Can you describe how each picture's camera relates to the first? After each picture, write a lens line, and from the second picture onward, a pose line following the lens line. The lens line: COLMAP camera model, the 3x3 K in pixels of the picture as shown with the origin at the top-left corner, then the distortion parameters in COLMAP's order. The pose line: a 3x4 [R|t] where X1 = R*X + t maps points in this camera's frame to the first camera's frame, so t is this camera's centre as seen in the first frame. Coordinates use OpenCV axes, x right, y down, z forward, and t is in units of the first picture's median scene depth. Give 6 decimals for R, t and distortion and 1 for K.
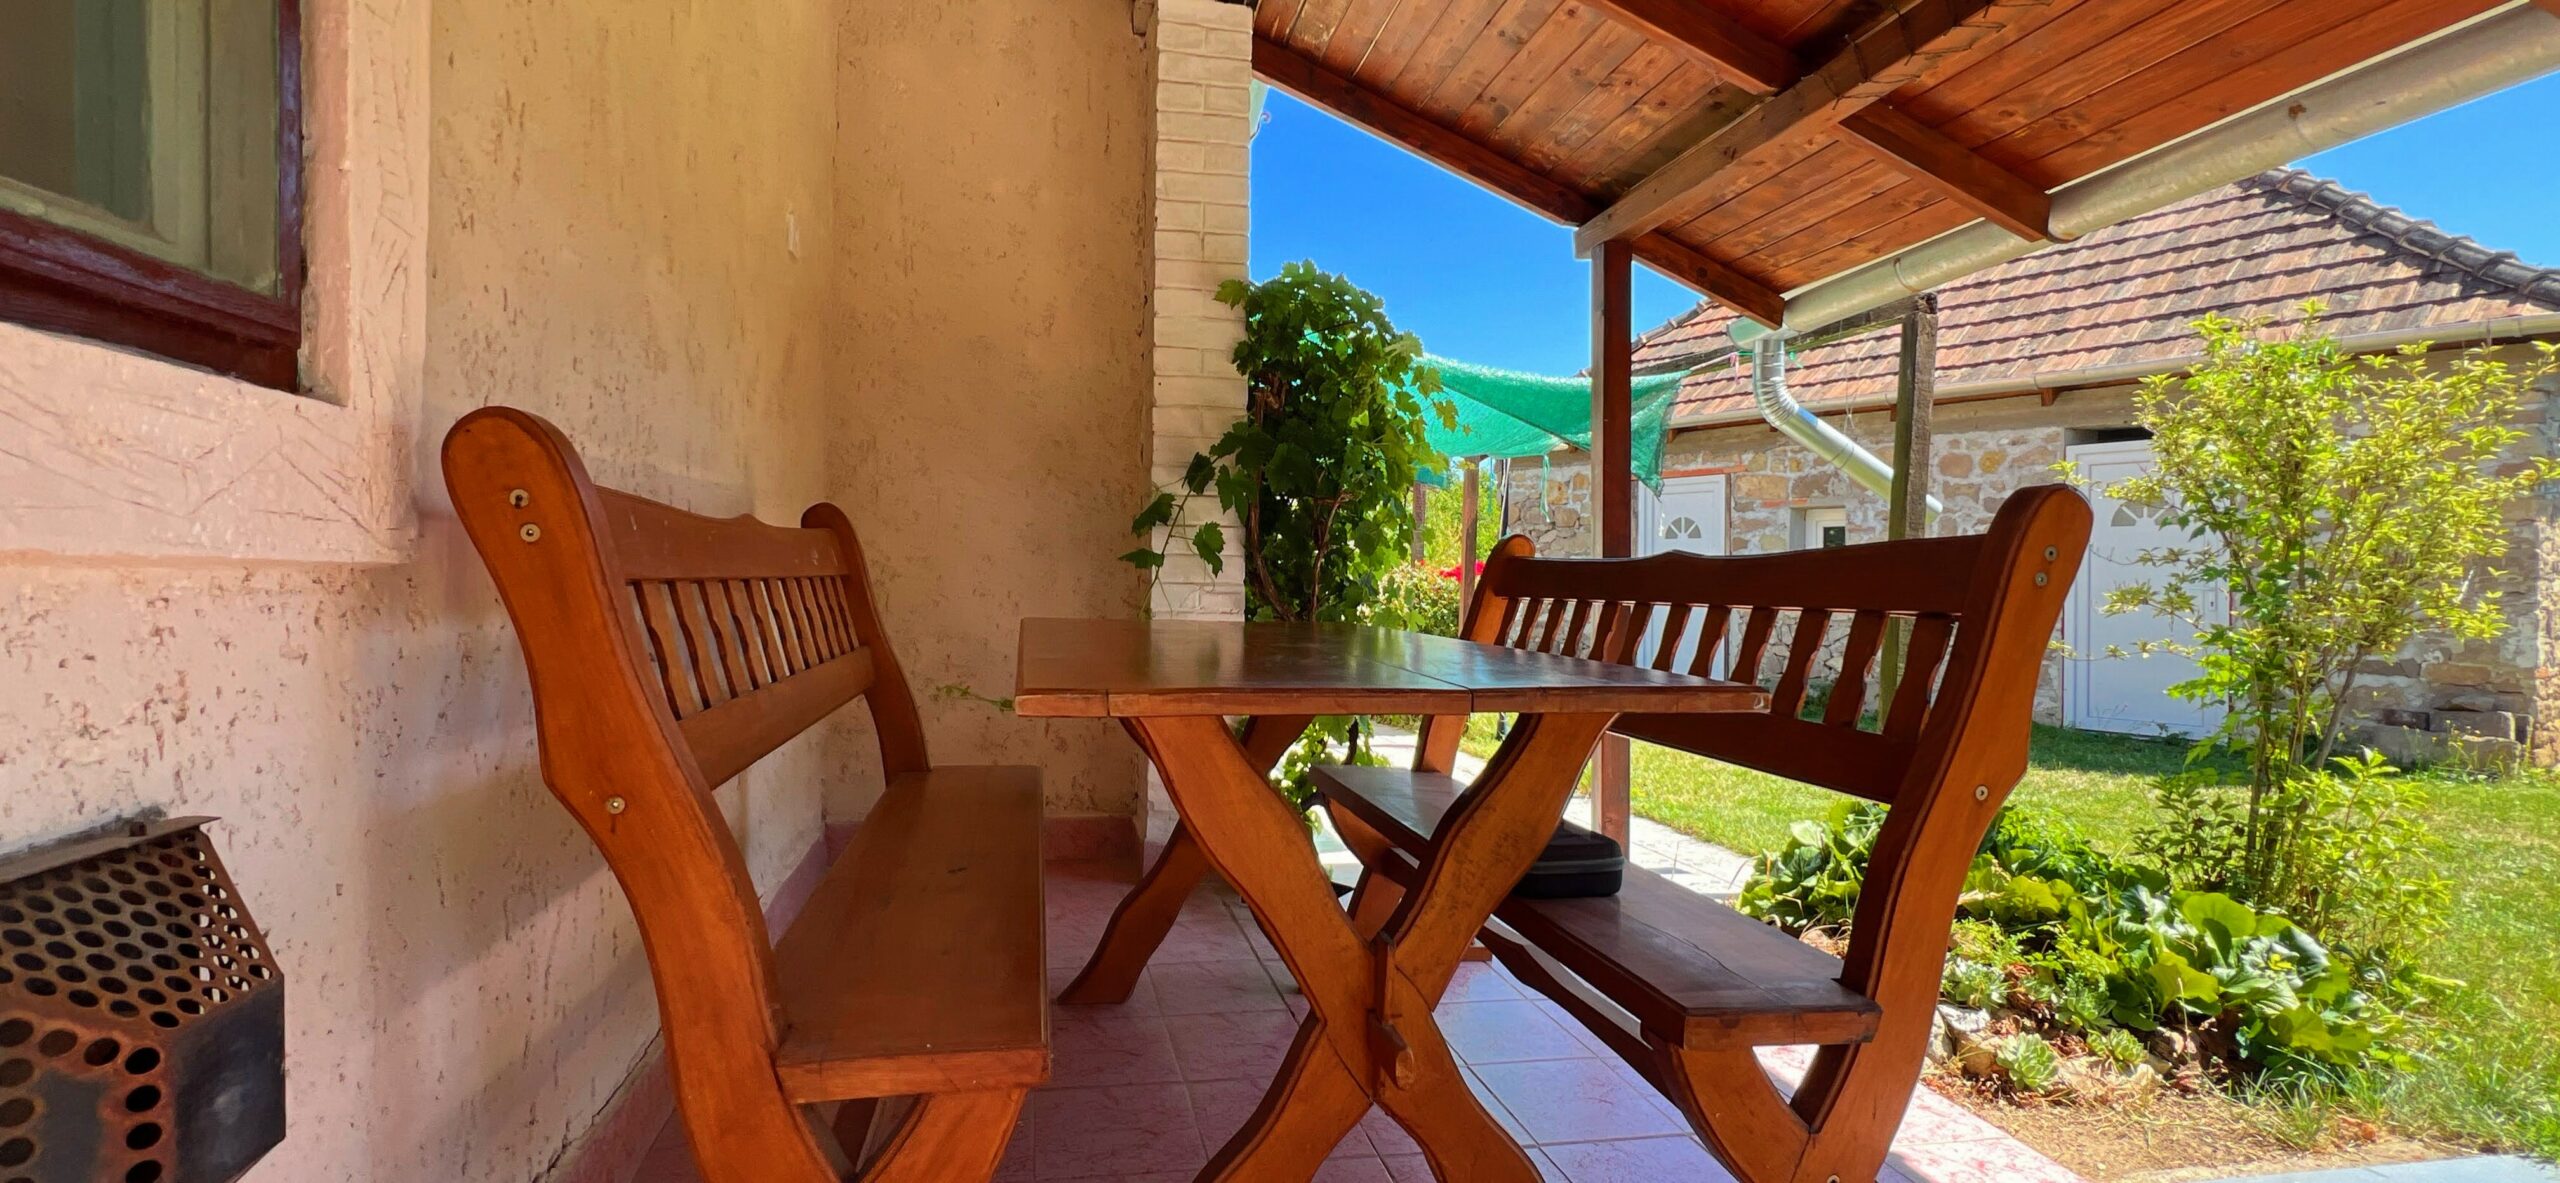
lens RADIAL K [[1196.2, 0, 1279.0], [0, 1196.2, 581.2], [0, 0, 1]] dist [-0.000680, 0.000697]
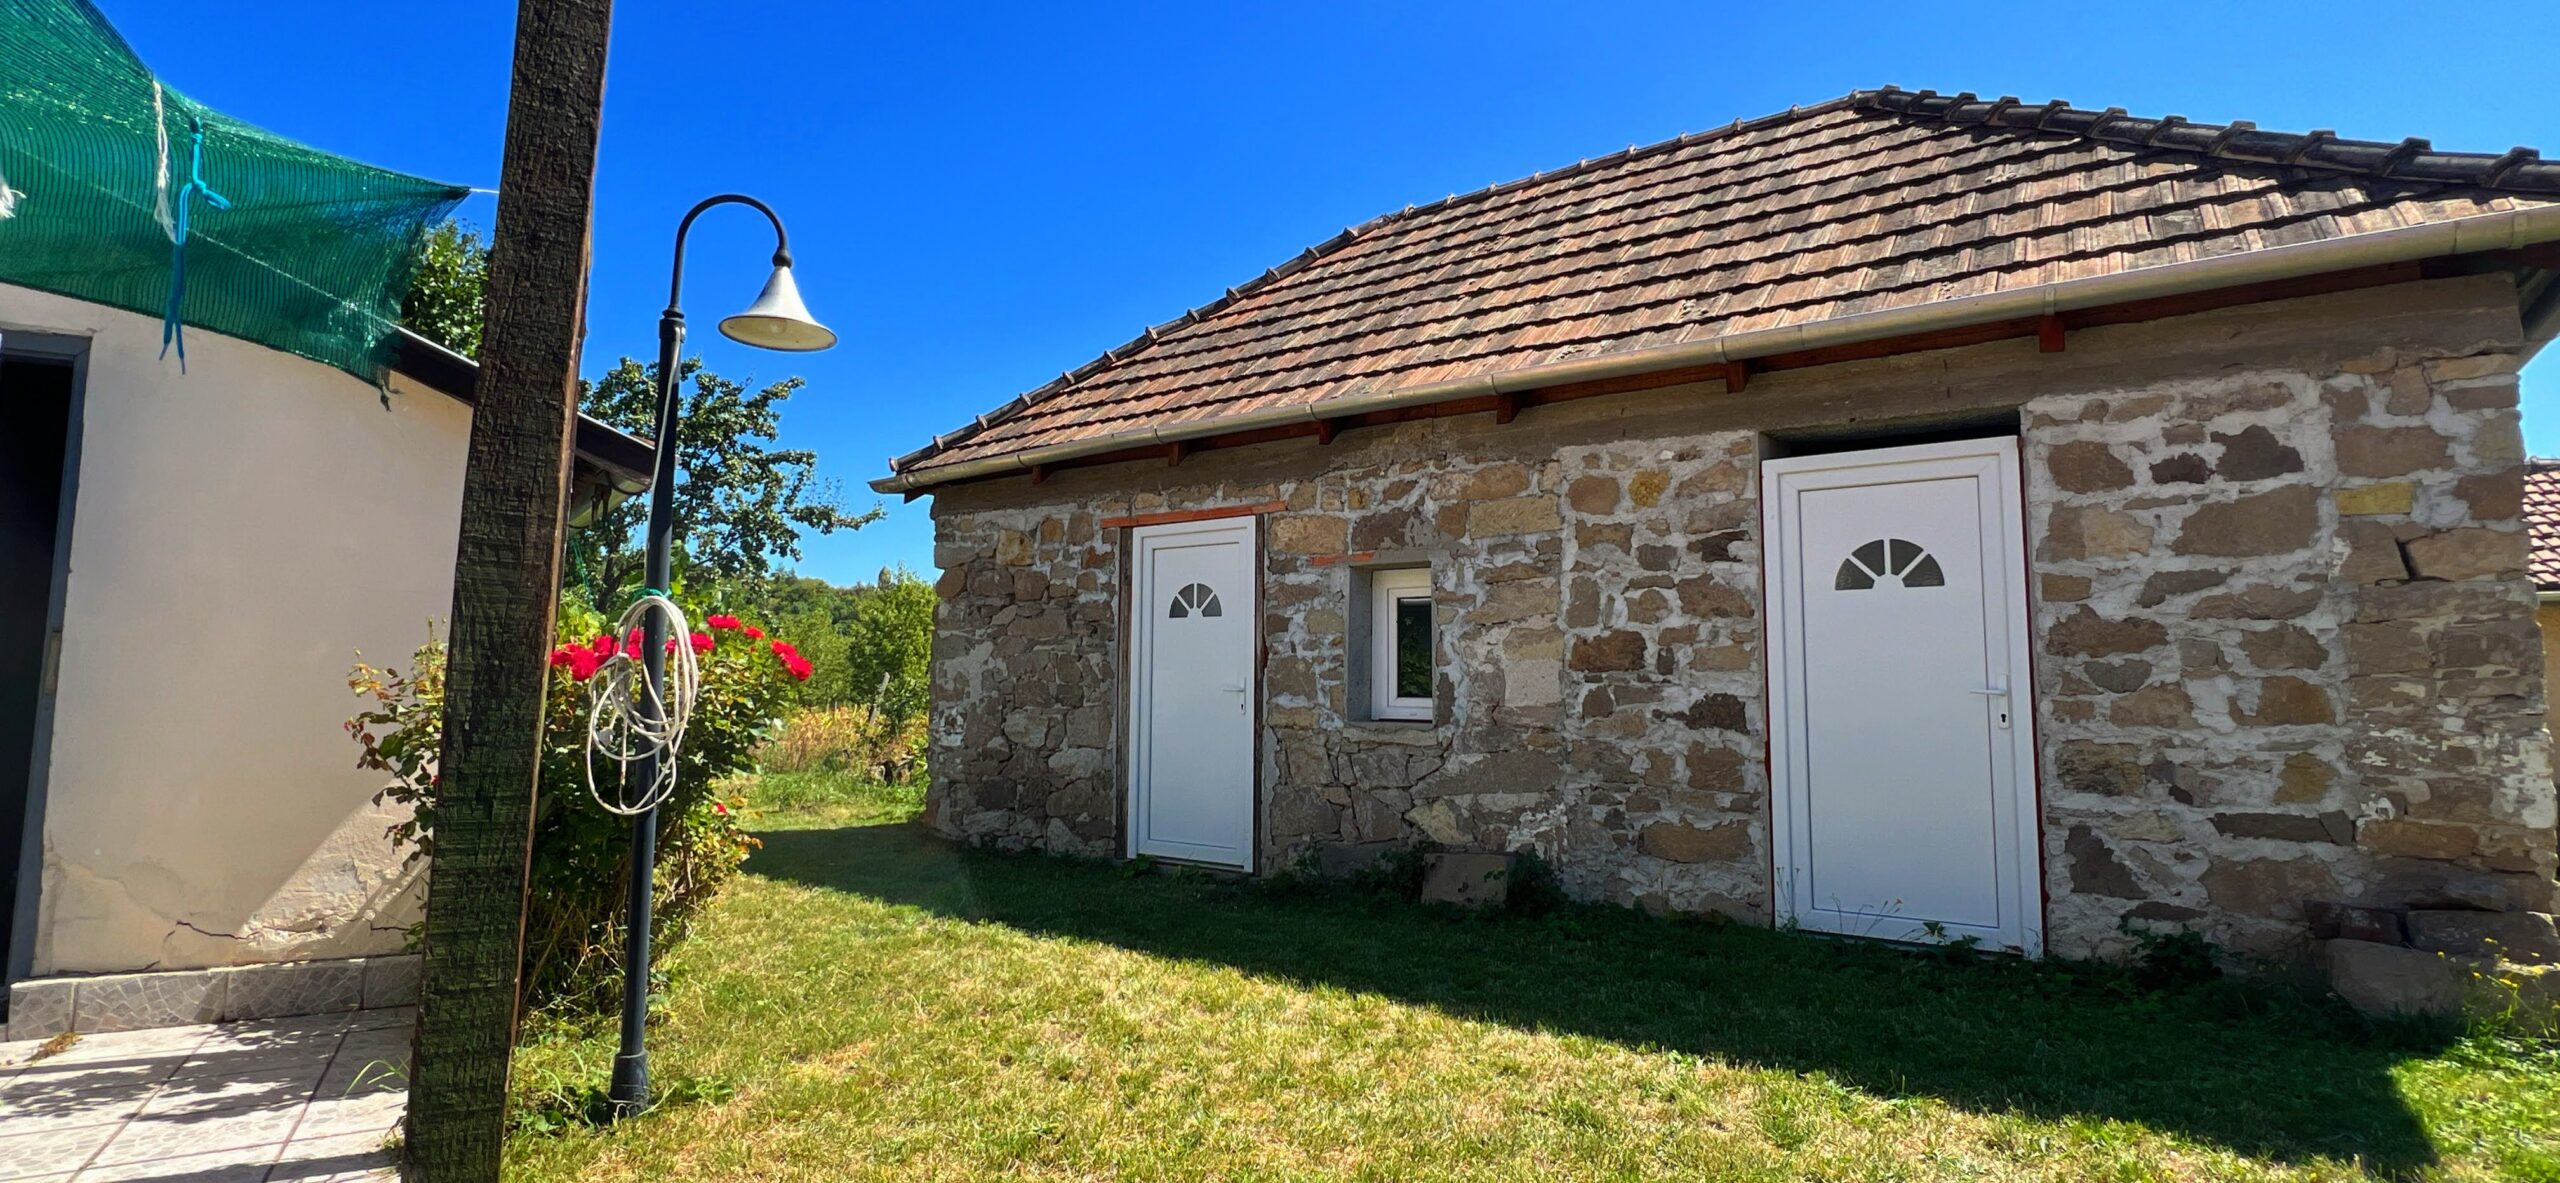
lens RADIAL K [[1196.2, 0, 1279.1], [0, 1196.2, 581.3], [0, 0, 1]] dist [-0.000680, 0.000697]
pose [[0.941749, 0.030854, 0.334898, 0.213782], [0.000382, 0.995684, -0.092807, 0.005843], [-0.336316, 0.087529, 0.937673, 0.497289]]
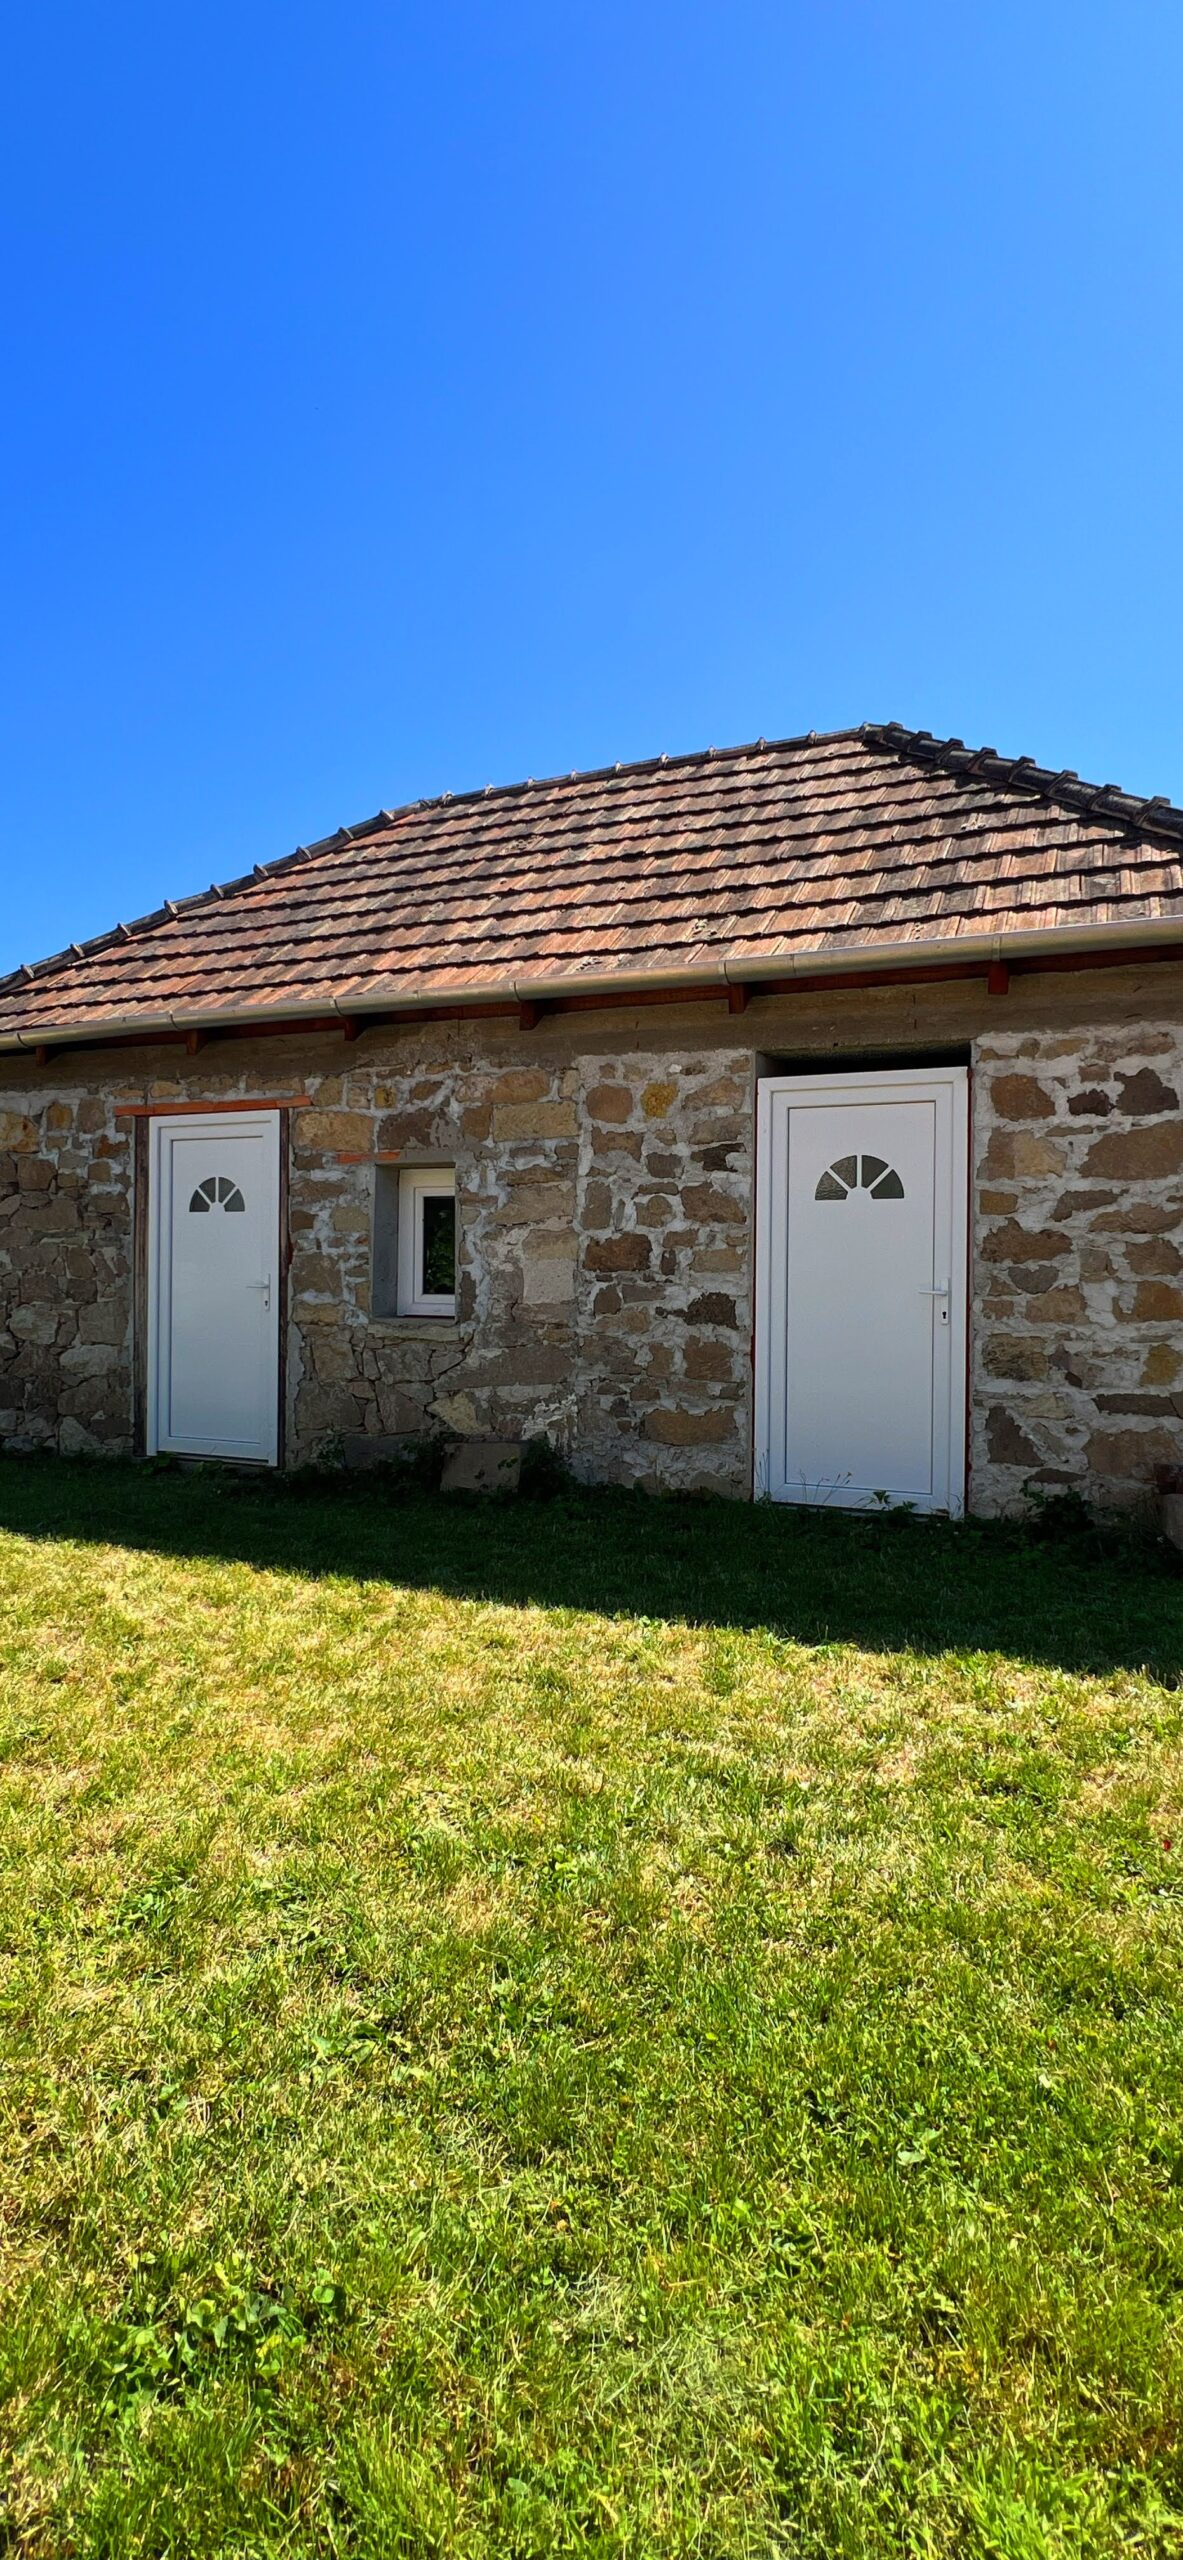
lens RADIAL K [[1196.2, 0, 603.7], [0, 1196.2, 1278.5], [0, 0, 1]] dist [-0.000680, 0.000697]
pose [[0.842920, -0.000054, 0.538039, 0.221879], [-0.000933, 0.999998, 0.001561, -0.002360], [-0.538038, -0.001818, 0.842919, 0.471809]]
